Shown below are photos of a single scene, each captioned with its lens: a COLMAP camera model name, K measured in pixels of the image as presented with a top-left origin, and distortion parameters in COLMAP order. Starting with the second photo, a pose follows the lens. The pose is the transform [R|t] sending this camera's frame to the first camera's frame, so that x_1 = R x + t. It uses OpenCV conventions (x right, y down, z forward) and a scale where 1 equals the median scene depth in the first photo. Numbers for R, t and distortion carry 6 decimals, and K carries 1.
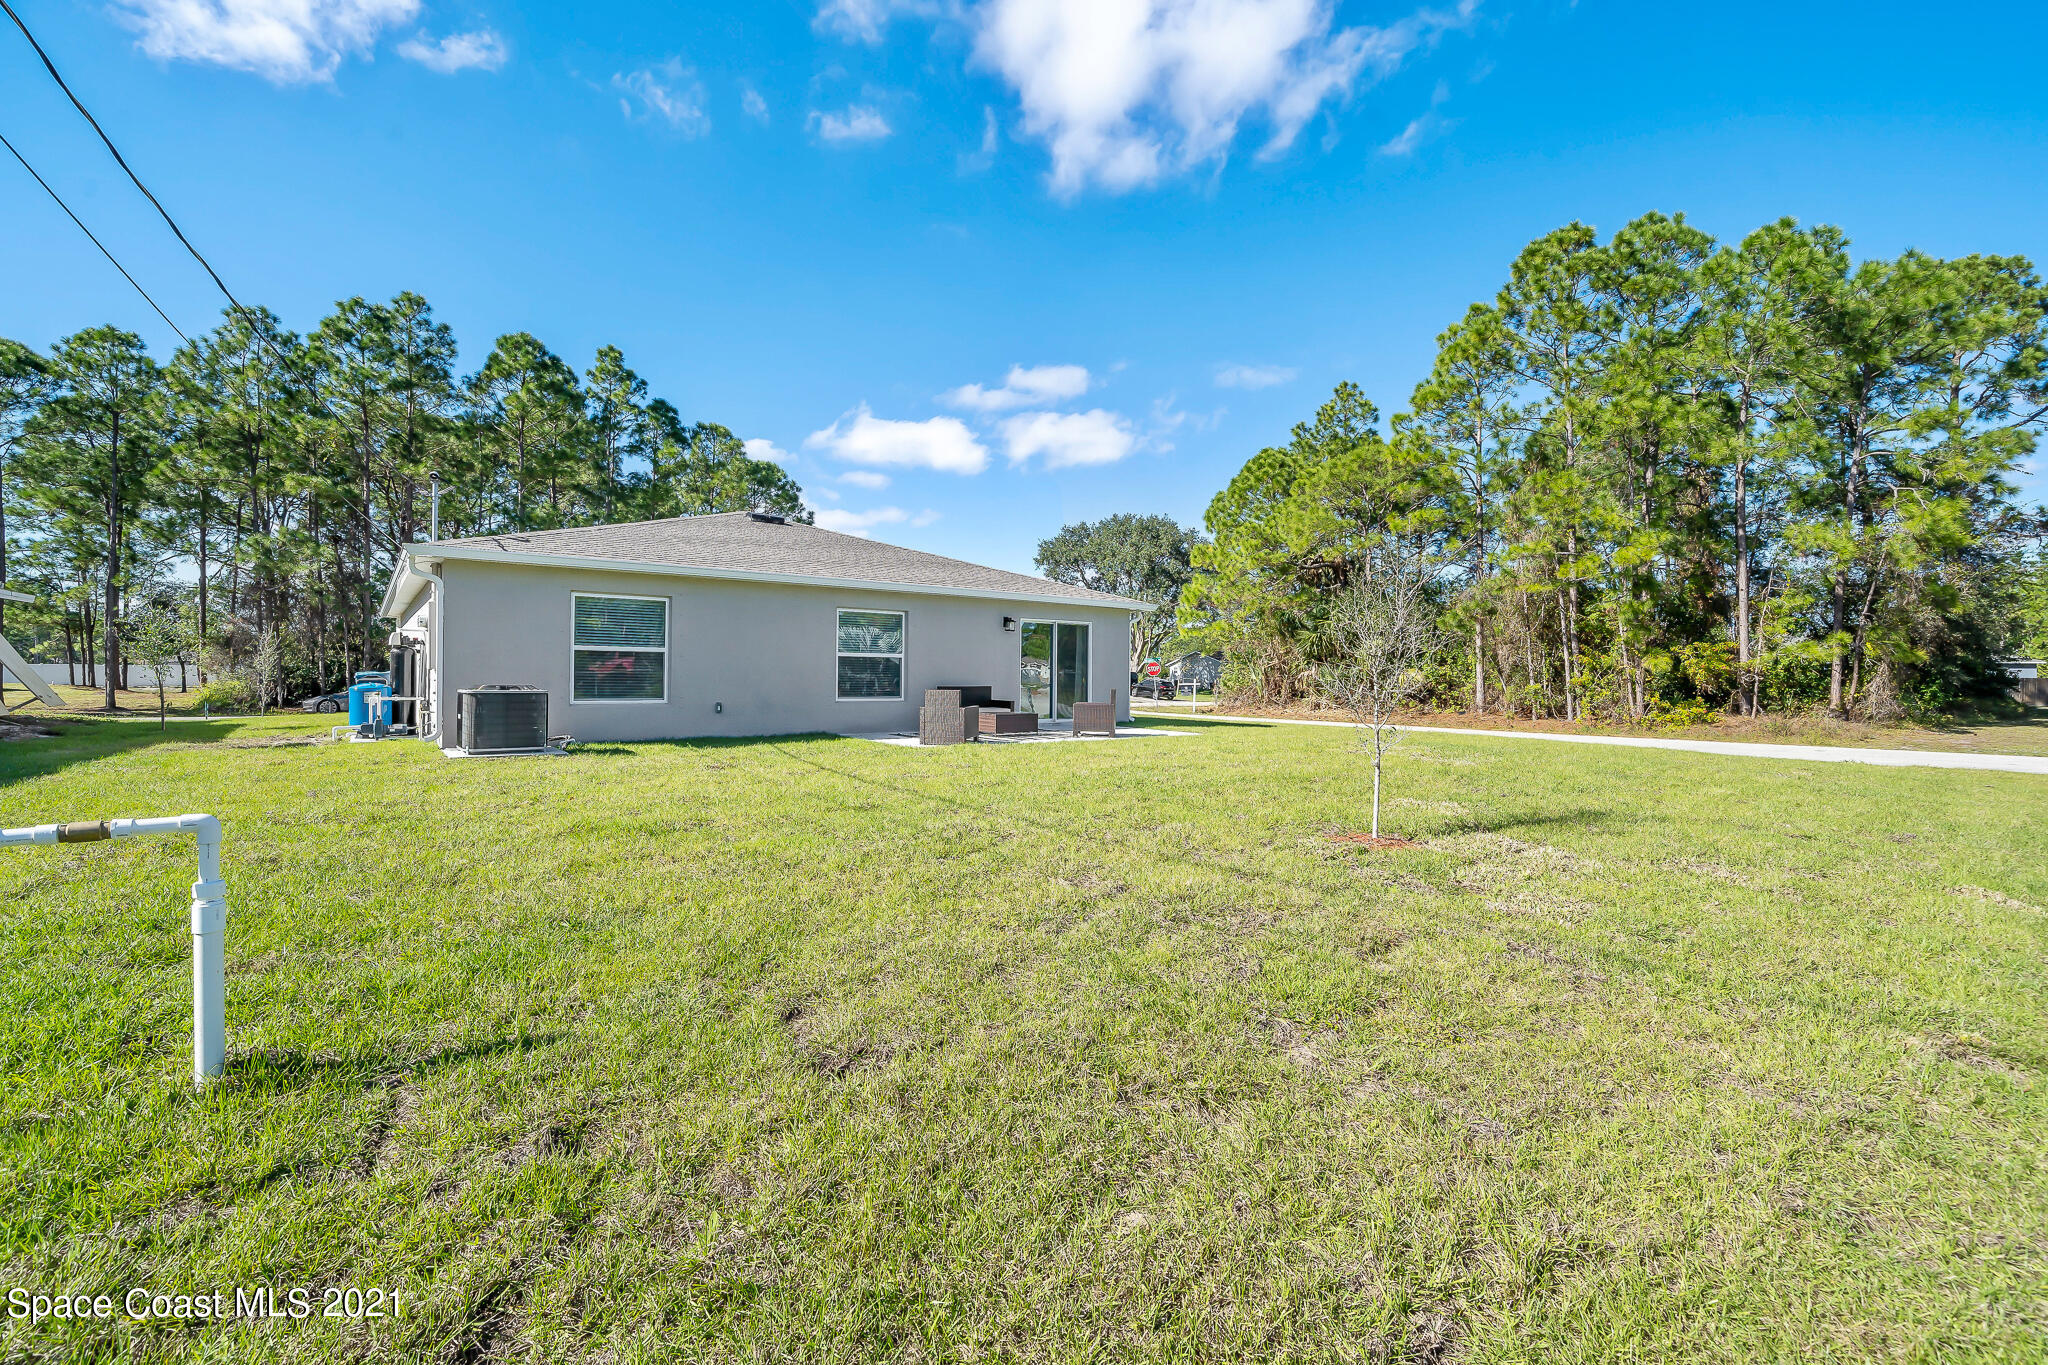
lens RADIAL K [[870.6, 0, 1024.0], [0, 870.6, 682.5], [0, 0, 1]] dist [-0.002568, -0.000404]
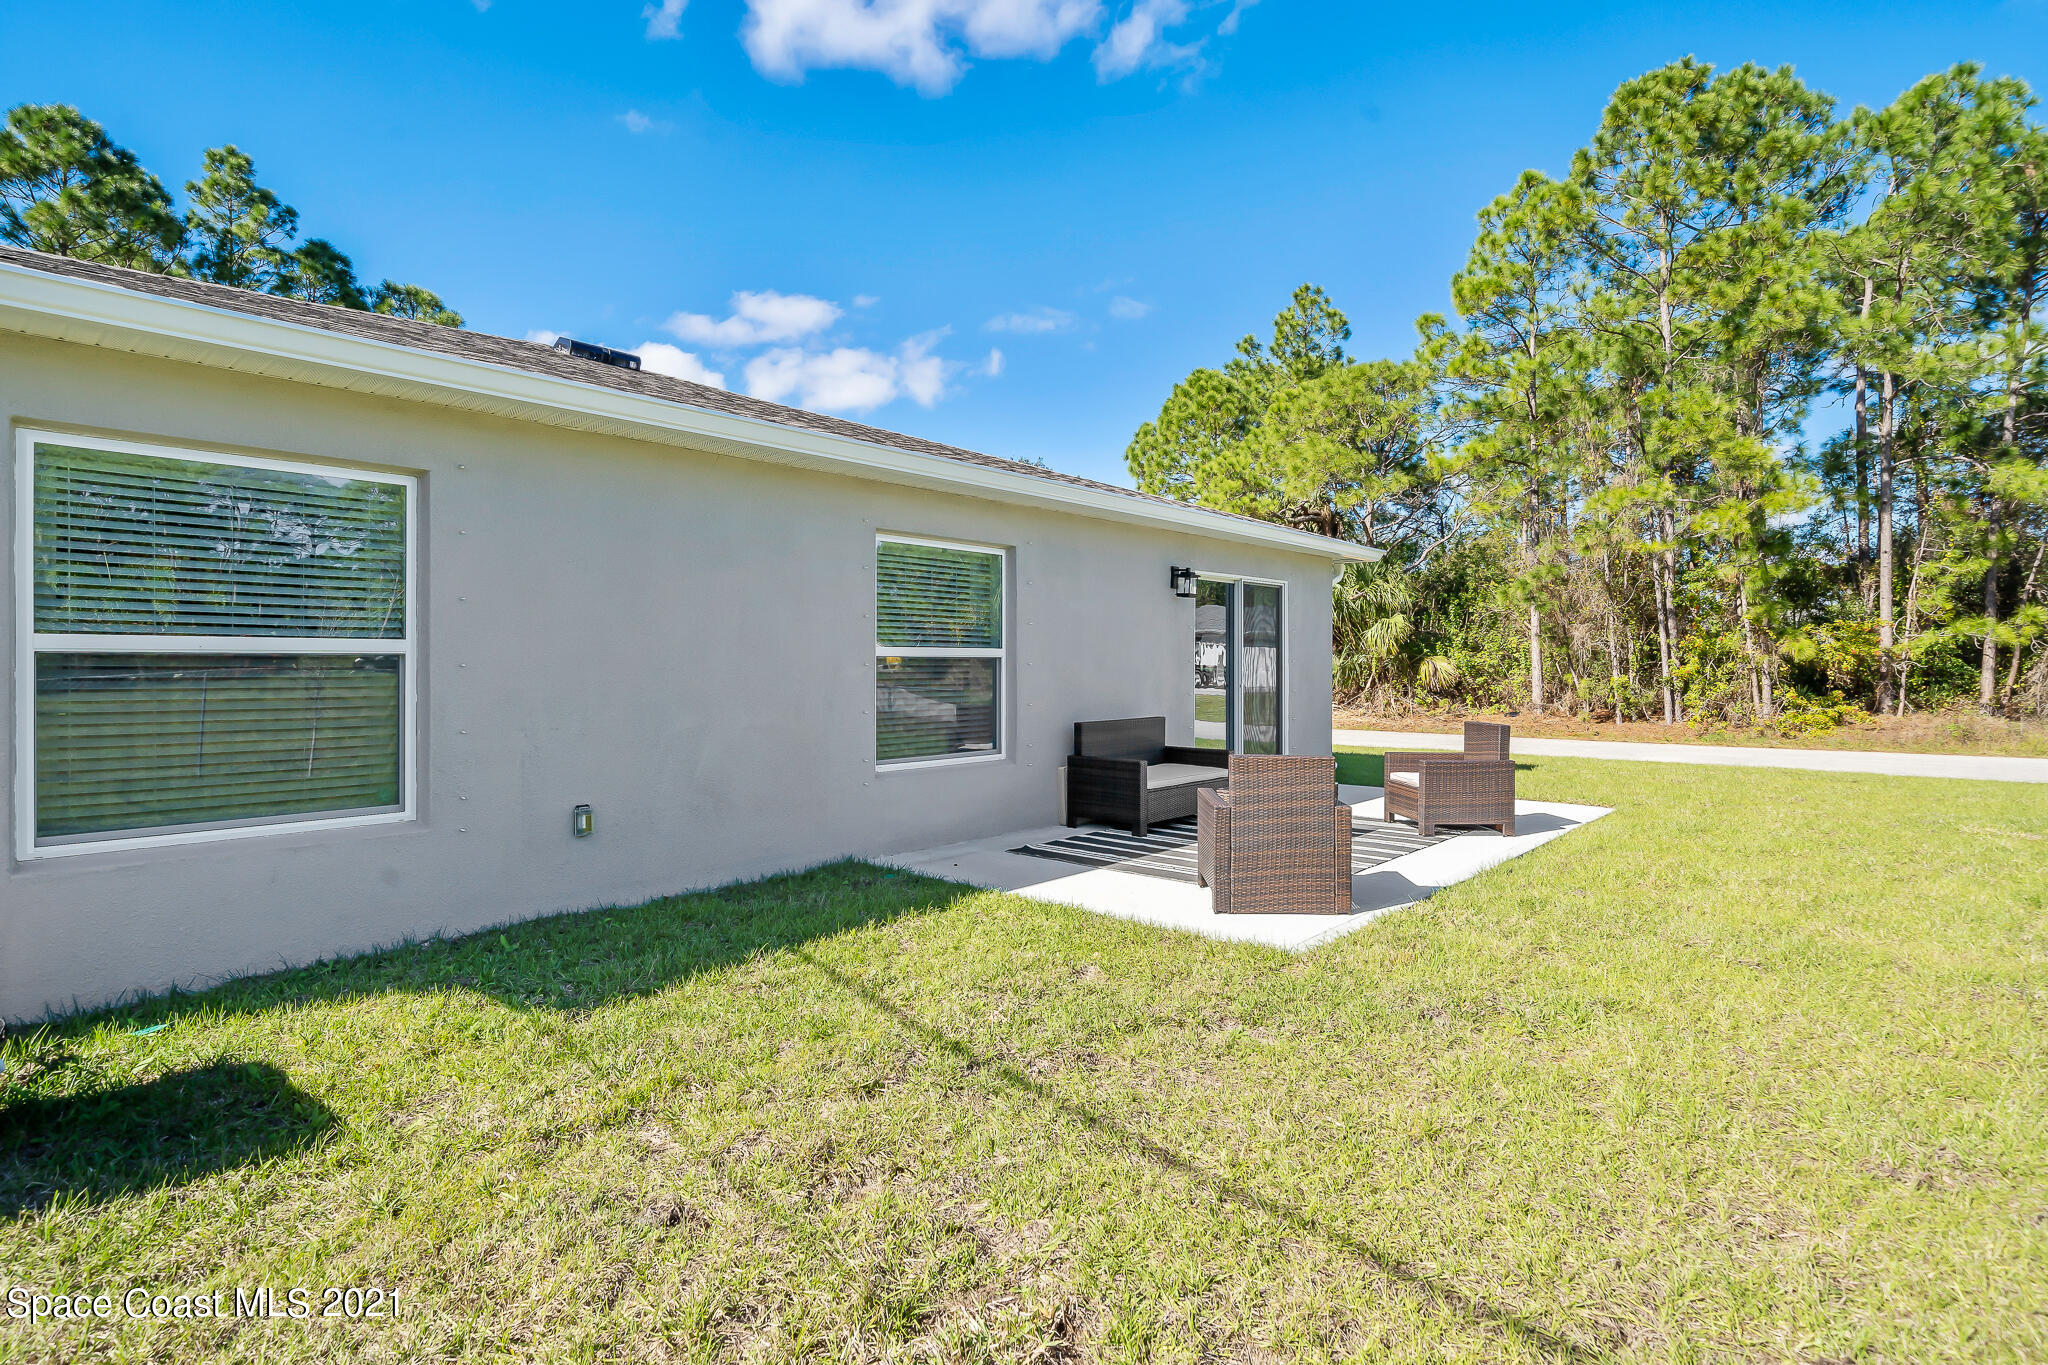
lens RADIAL K [[1039.2, 0, 1020.7], [0, 1039.2, 663.3], [0, 0, 1]] dist [0.001569, 0.000981]
pose [[0.979935, -0.010389, 0.199047, -0.078379], [0.011832, 0.999912, -0.006063, -0.007629], [-0.198966, 0.008297, 0.979971, 0.171656]]
